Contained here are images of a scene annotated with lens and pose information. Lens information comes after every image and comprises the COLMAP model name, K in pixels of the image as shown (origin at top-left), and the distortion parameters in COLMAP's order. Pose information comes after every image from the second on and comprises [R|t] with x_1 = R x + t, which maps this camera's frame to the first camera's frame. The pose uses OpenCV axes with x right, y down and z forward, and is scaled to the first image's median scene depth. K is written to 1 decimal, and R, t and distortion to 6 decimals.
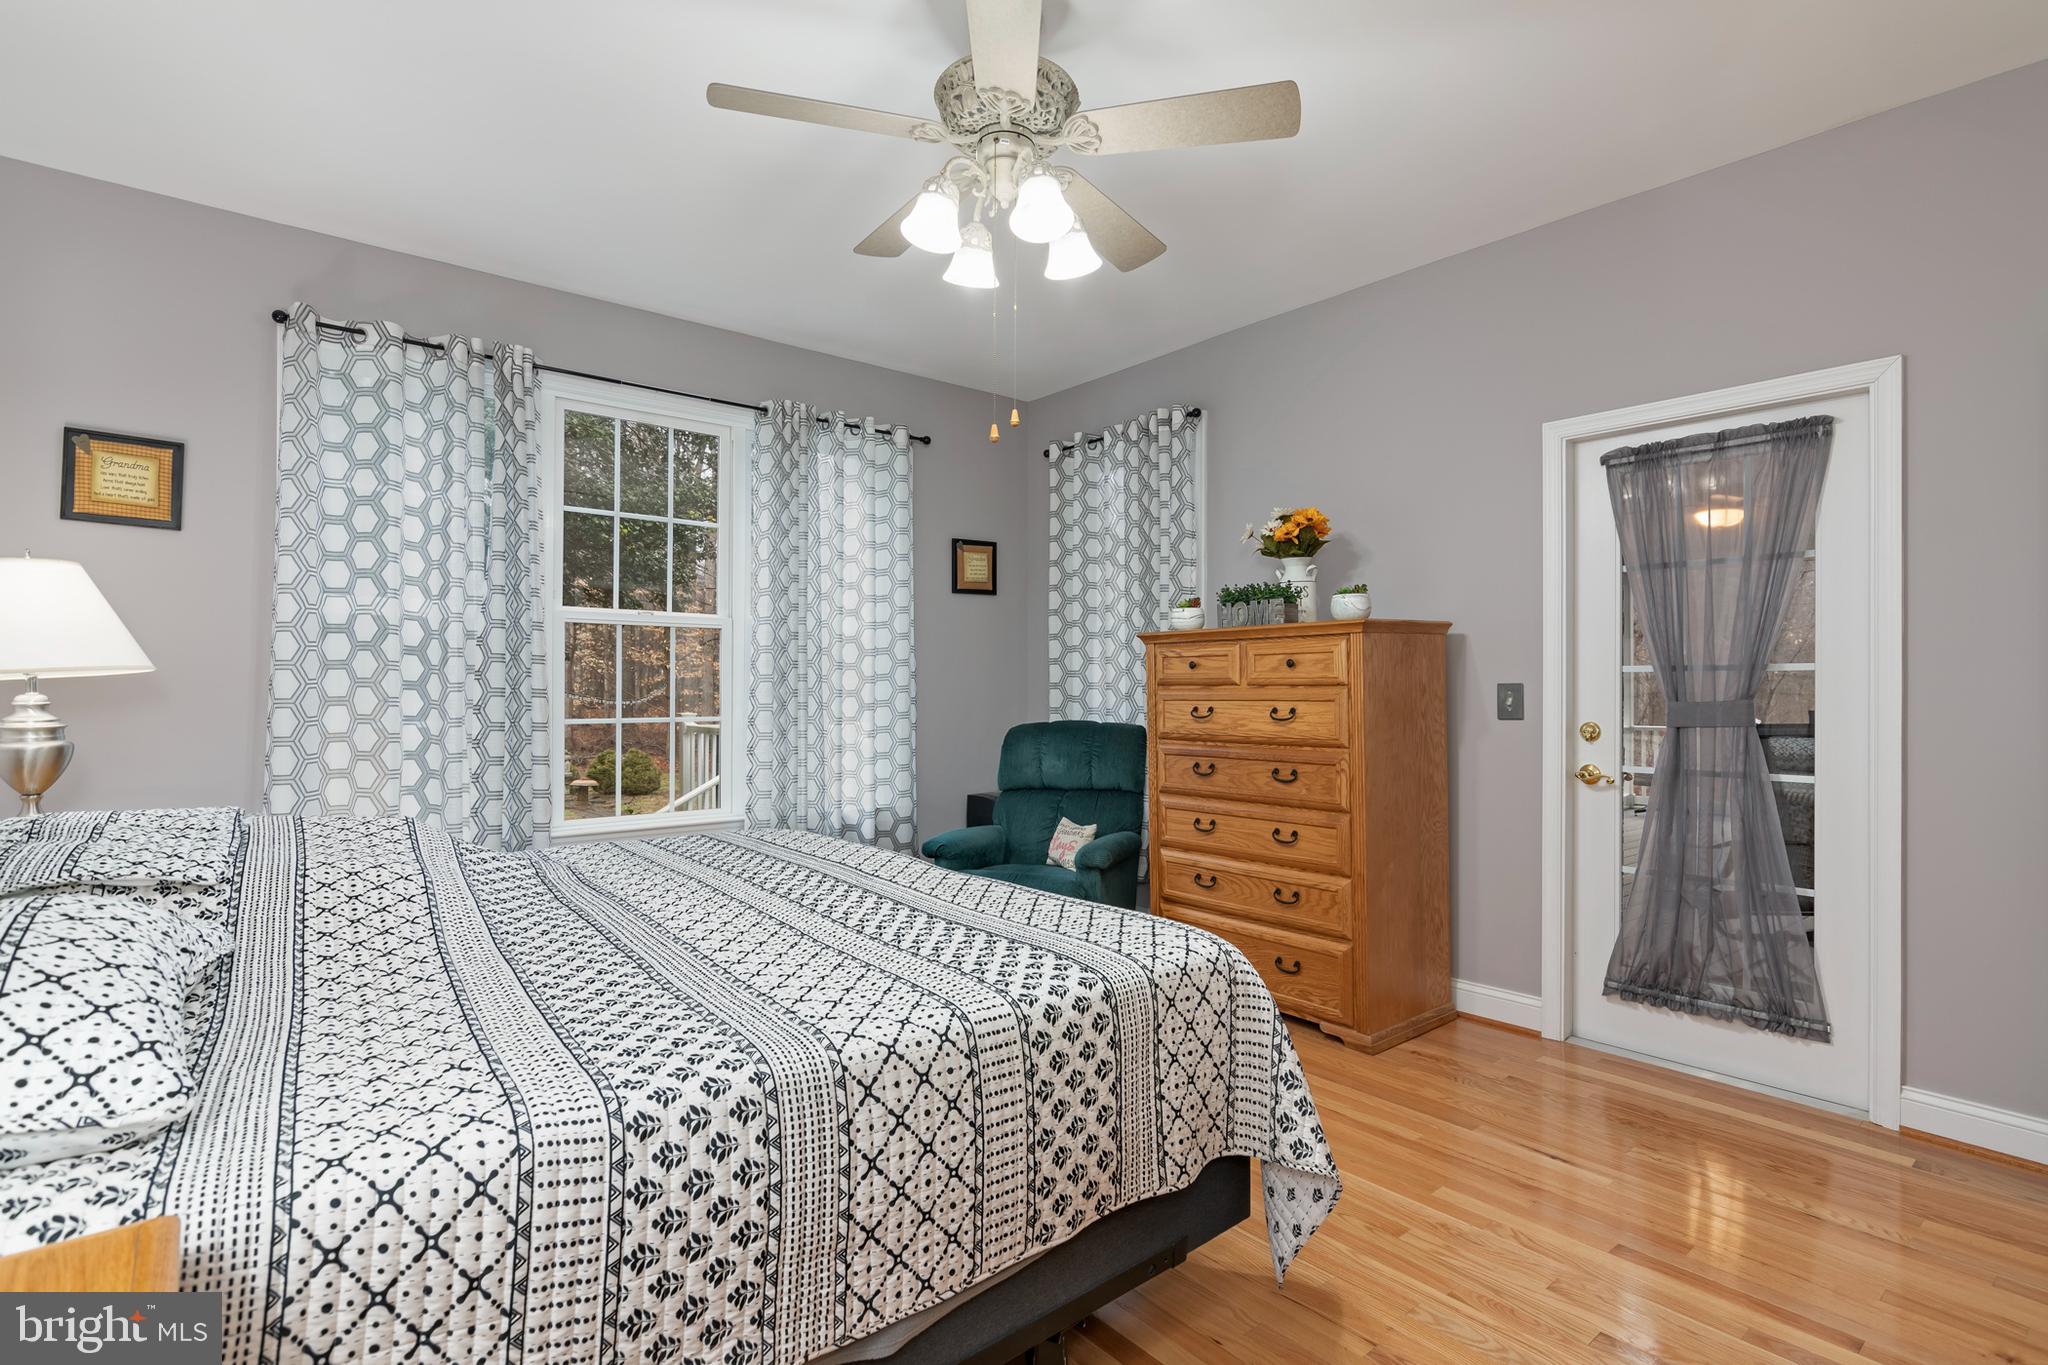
lens RADIAL K [[992.3, 0, 1030.9], [0, 992.3, 679.1], [0, 0, 1]] dist [-0.001504, -0.001487]
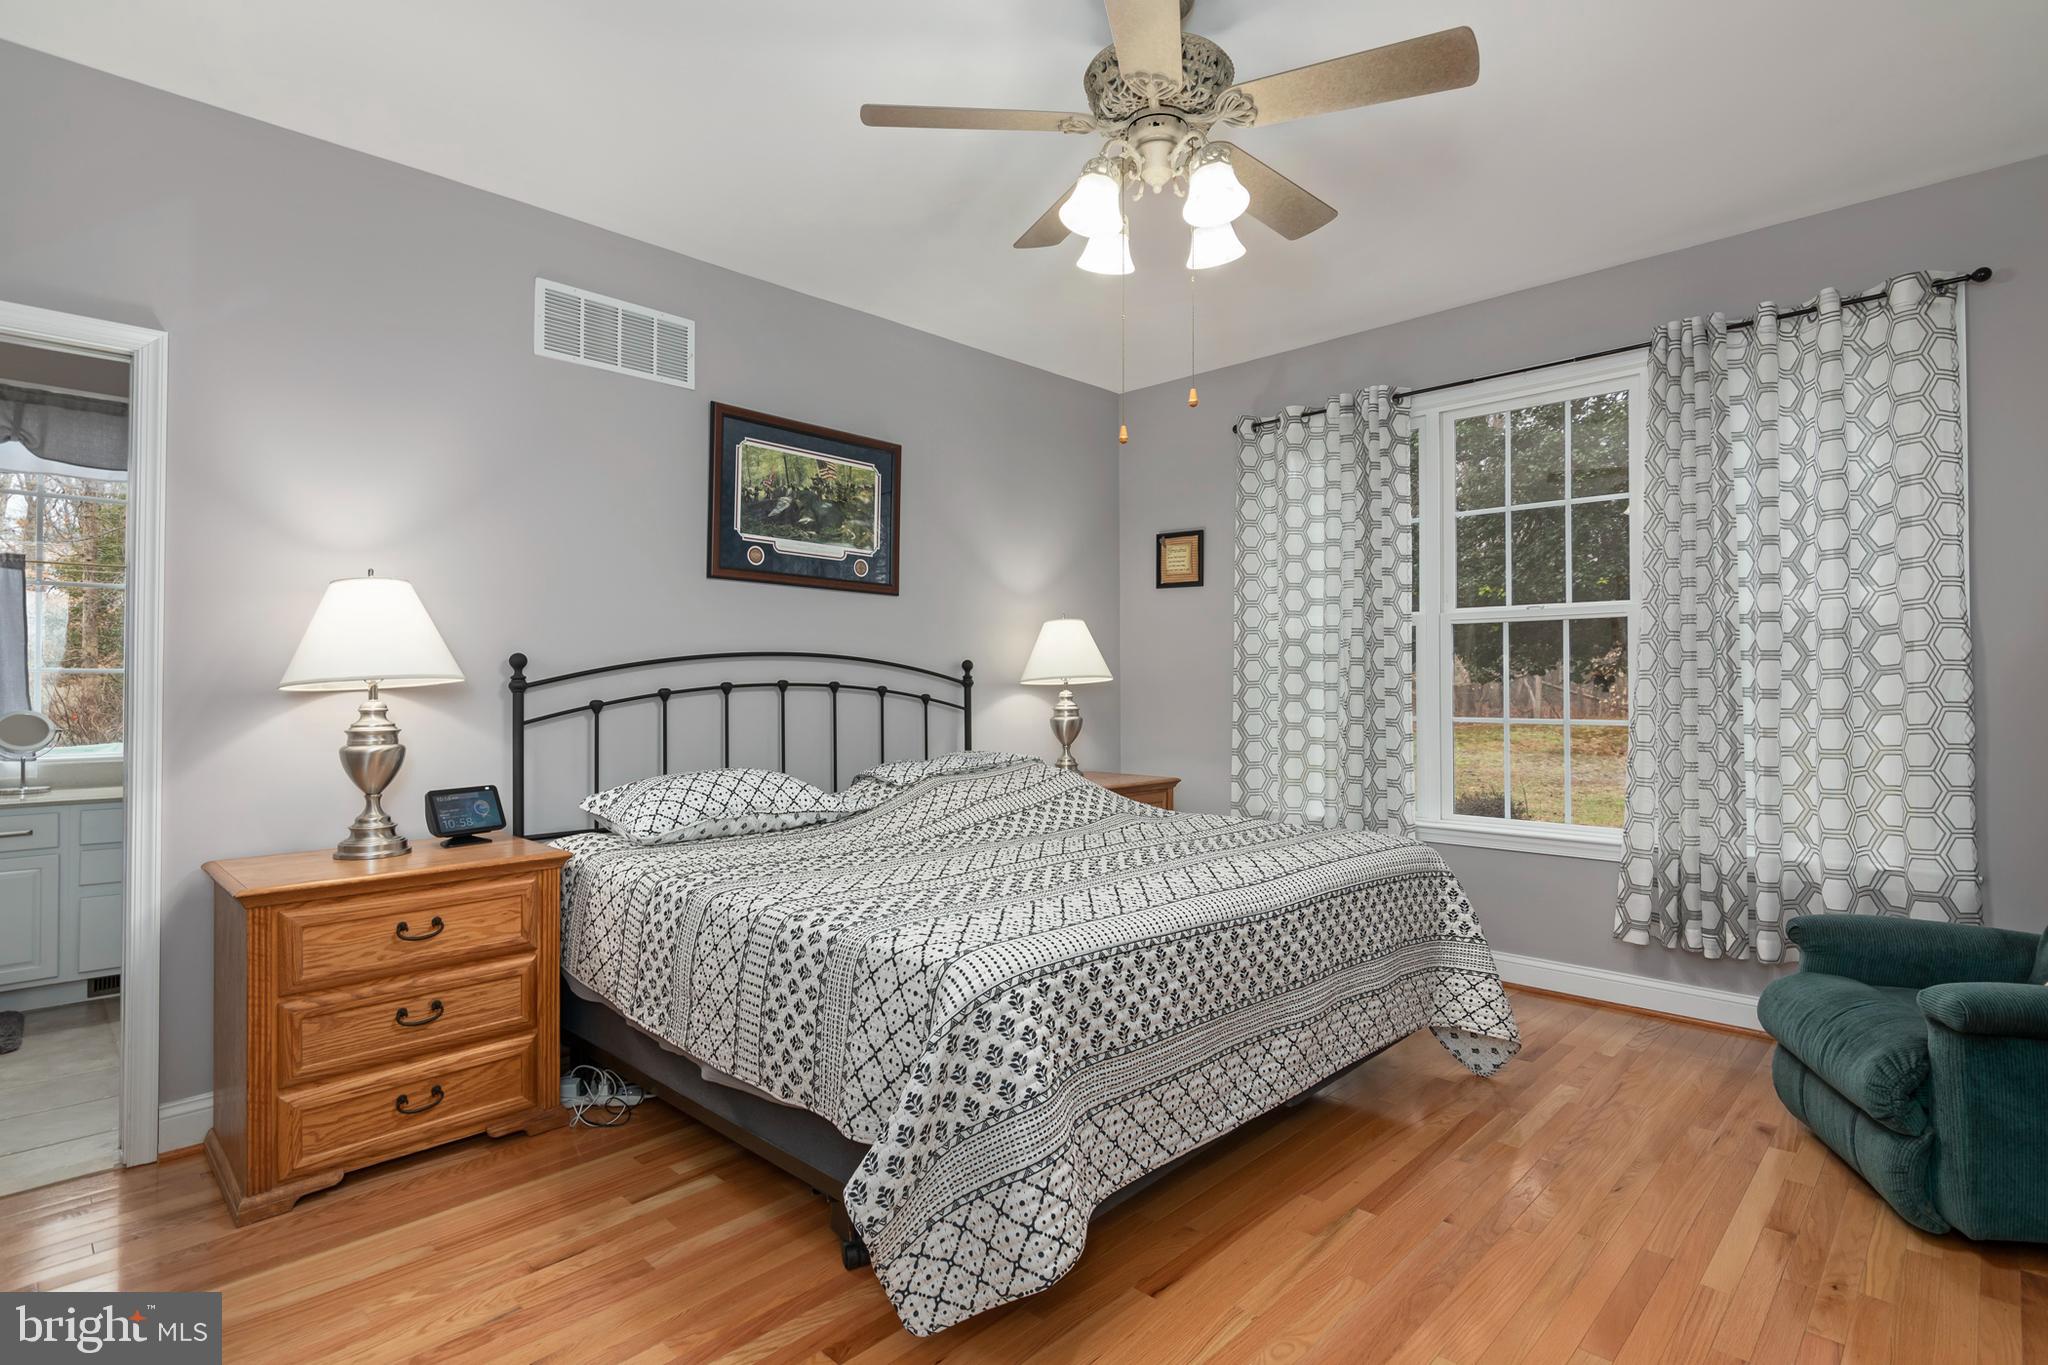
lens RADIAL K [[992.3, 0, 1030.9], [0, 992.3, 682.7], [0, 0, 1]] dist [-0.001504, -0.001487]
pose [[0.121119, -0.008081, -0.992605, 0.657451], [0.009301, 0.999932, -0.007006, 0.008930], [0.992594, -0.008384, 0.121186, 0.552833]]
